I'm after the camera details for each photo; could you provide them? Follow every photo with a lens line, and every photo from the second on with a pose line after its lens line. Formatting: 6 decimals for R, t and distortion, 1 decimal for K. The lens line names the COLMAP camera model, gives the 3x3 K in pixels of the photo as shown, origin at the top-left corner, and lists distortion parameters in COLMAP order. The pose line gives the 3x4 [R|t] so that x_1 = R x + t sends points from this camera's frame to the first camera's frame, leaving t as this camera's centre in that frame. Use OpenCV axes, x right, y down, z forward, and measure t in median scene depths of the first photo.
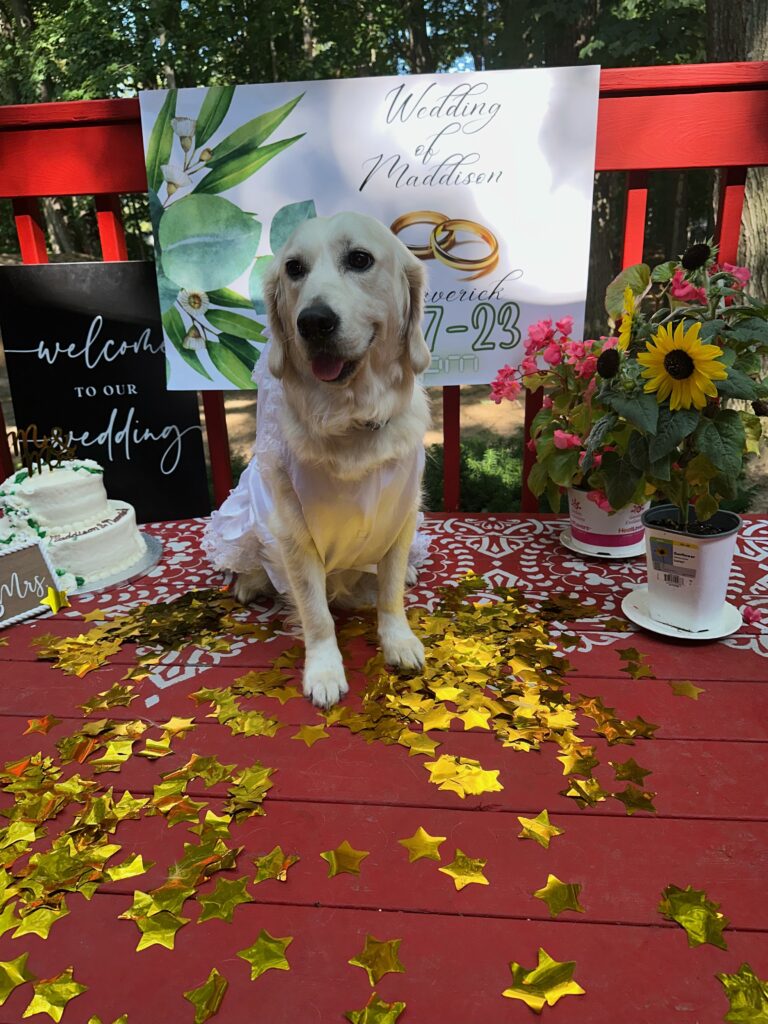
lens RADIAL K [[720.0, 0, 388.1], [0, 720.0, 516.3], [0, 0, 1]] dist [0.129772, -0.255246]
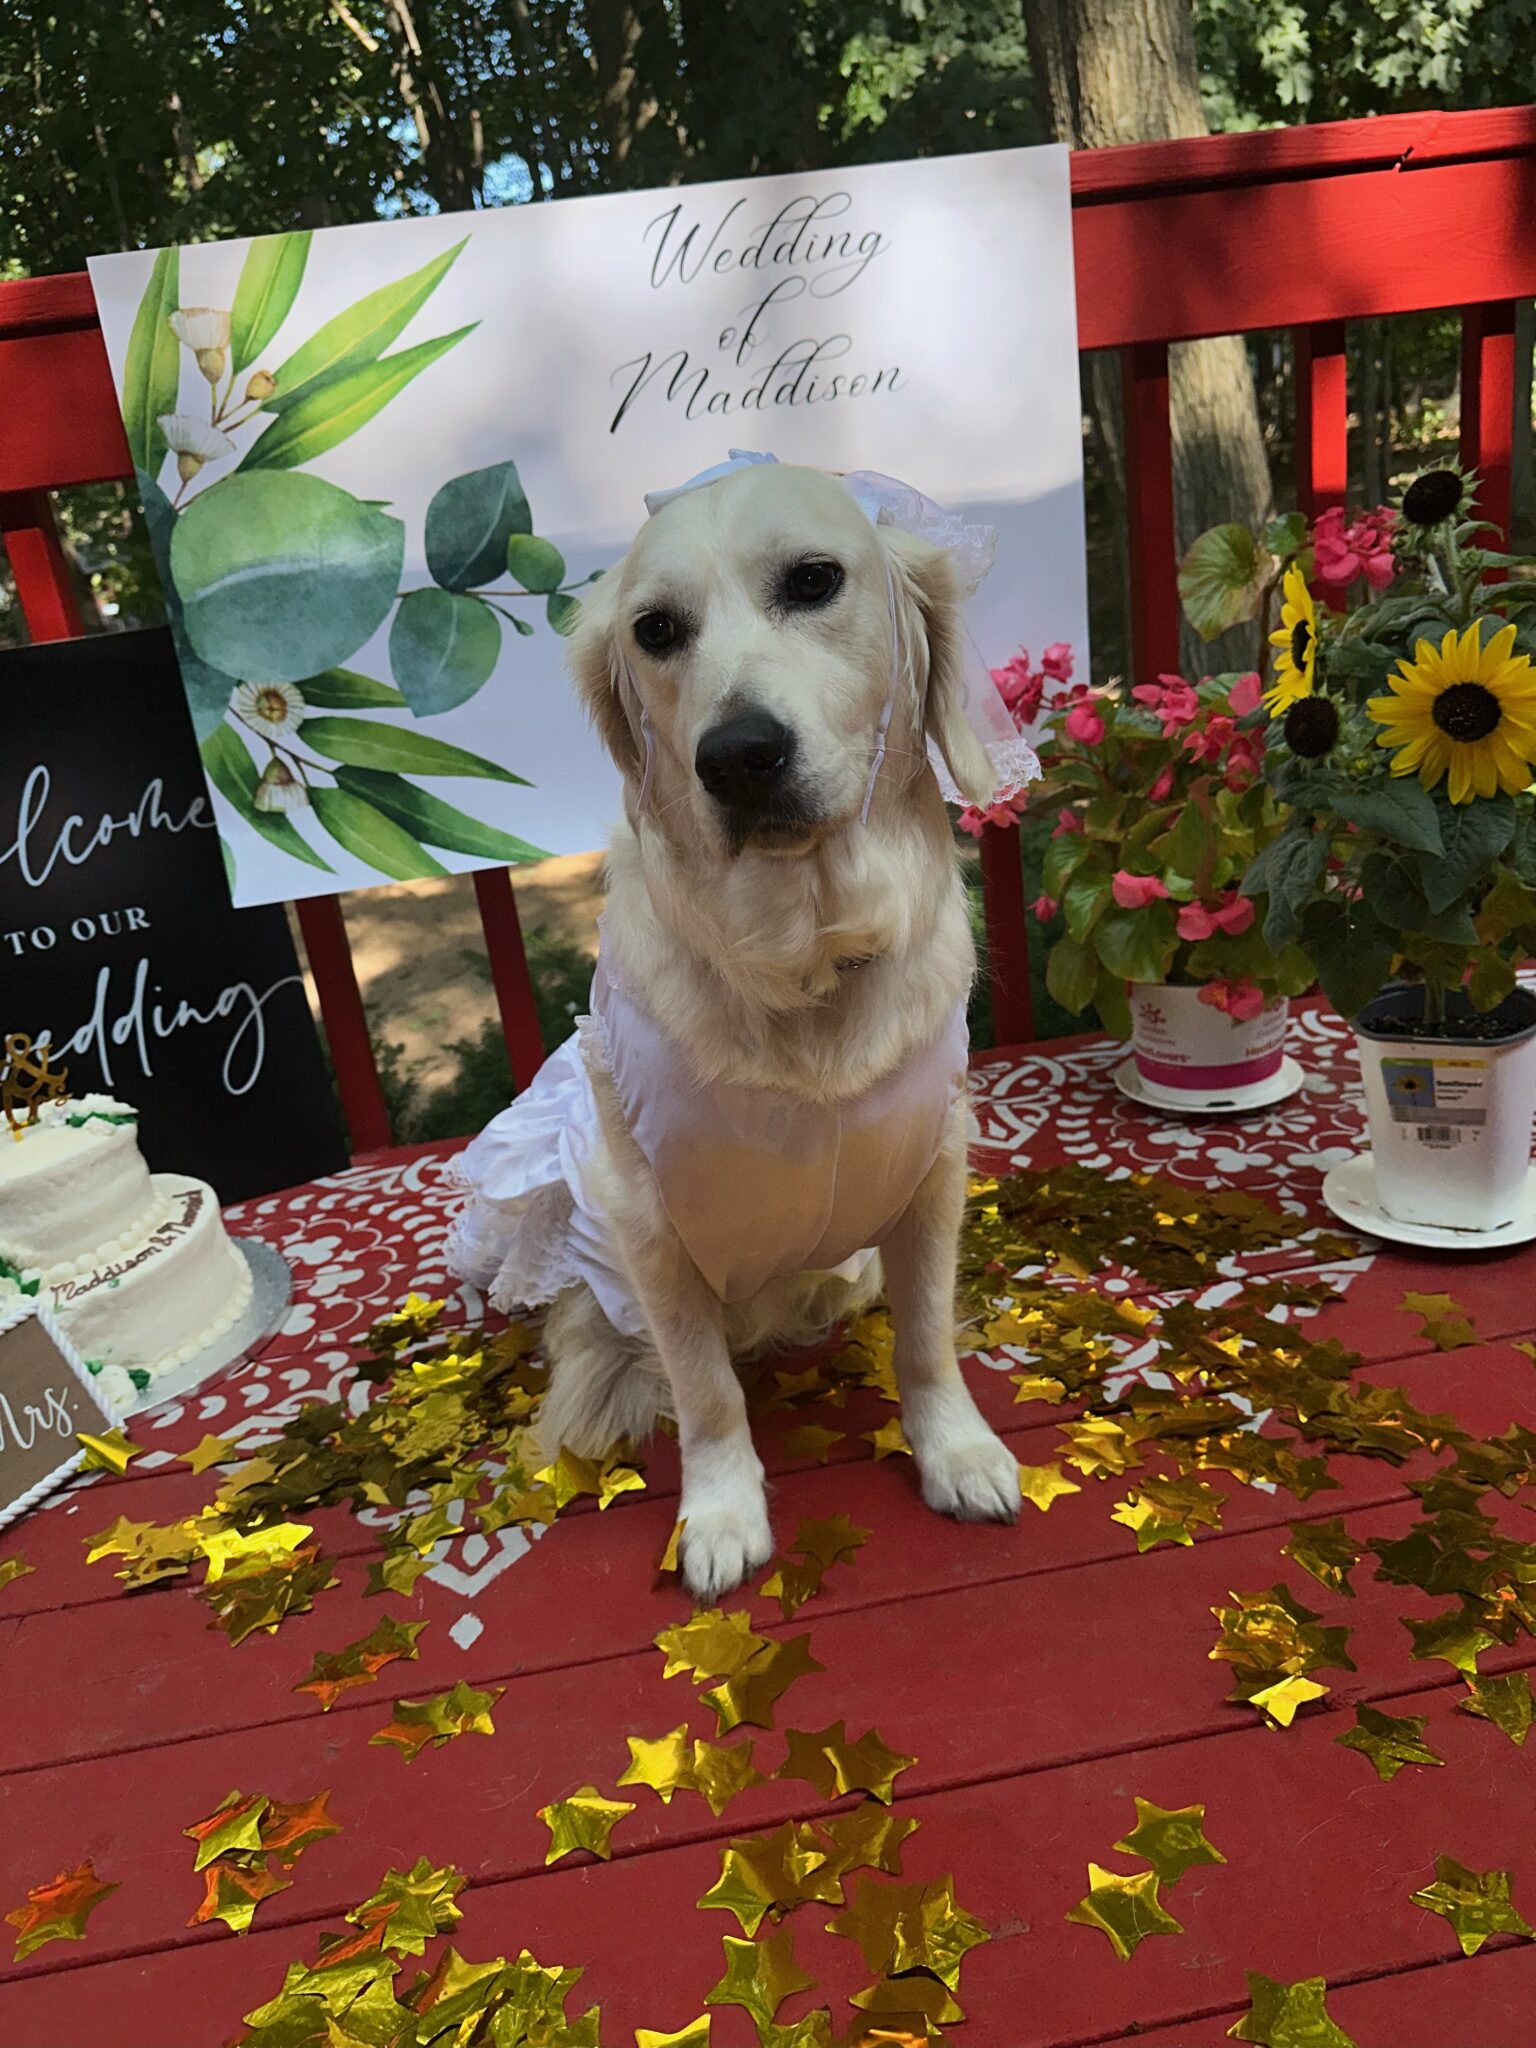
lens RADIAL K [[1456.5, 0, 760.7], [0, 1456.5, 1012.8], [0, 0, 1]] dist [0.132183, -0.275940]
pose [[0.969924, -0.161345, 0.182251, -0.177001], [0.167744, 0.985625, -0.020156, -0.041195], [-0.176379, 0.050121, 0.983045, 0.065656]]
